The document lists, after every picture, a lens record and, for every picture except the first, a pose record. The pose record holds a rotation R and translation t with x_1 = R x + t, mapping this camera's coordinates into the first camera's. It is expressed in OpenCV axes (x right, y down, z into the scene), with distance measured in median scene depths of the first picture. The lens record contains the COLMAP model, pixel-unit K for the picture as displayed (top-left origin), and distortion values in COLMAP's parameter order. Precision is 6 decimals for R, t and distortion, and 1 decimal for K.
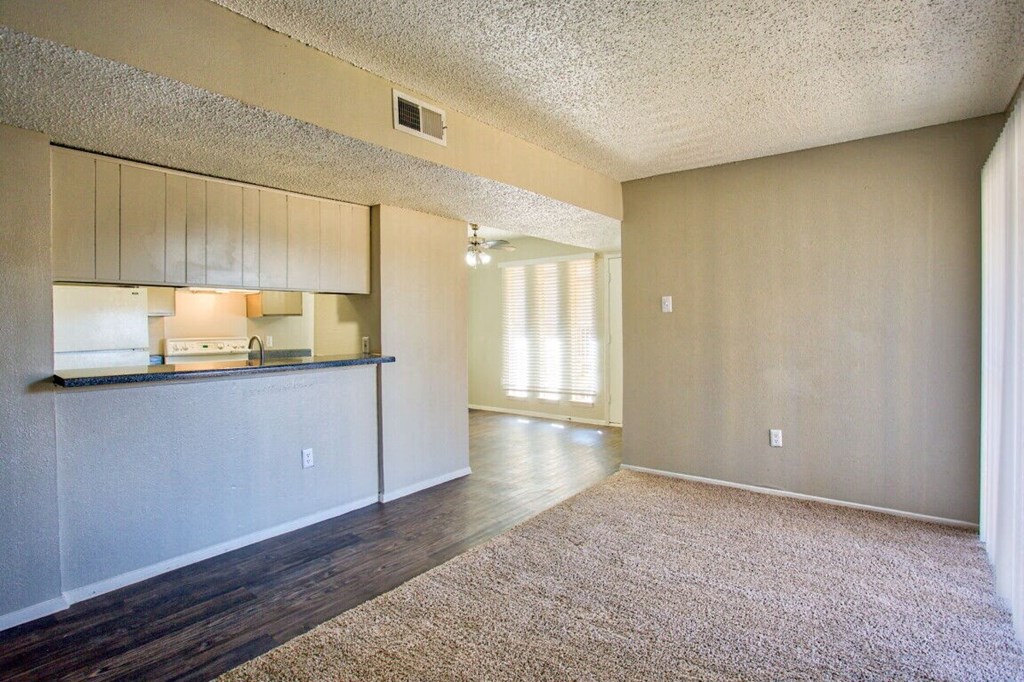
lens RADIAL K [[508.8, 0, 507.4], [0, 508.8, 336.9], [0, 0, 1]] dist [-0.002579, 0.000338]
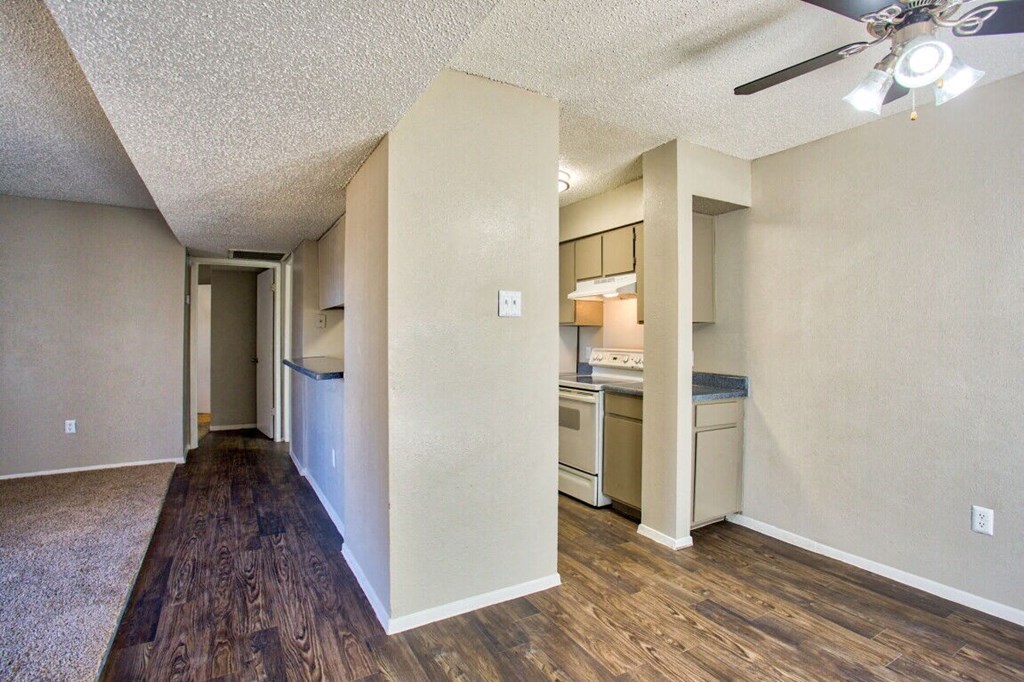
lens RADIAL K [[508.8, 0, 510.6], [0, 508.8, 340.3], [0, 0, 1]] dist [-0.002579, 0.000338]
pose [[-0.411260, 0.003824, -0.911510, 0.498117], [-0.015422, 0.999819, 0.011153, -0.034526], [0.911388, 0.018644, -0.411127, 2.005988]]
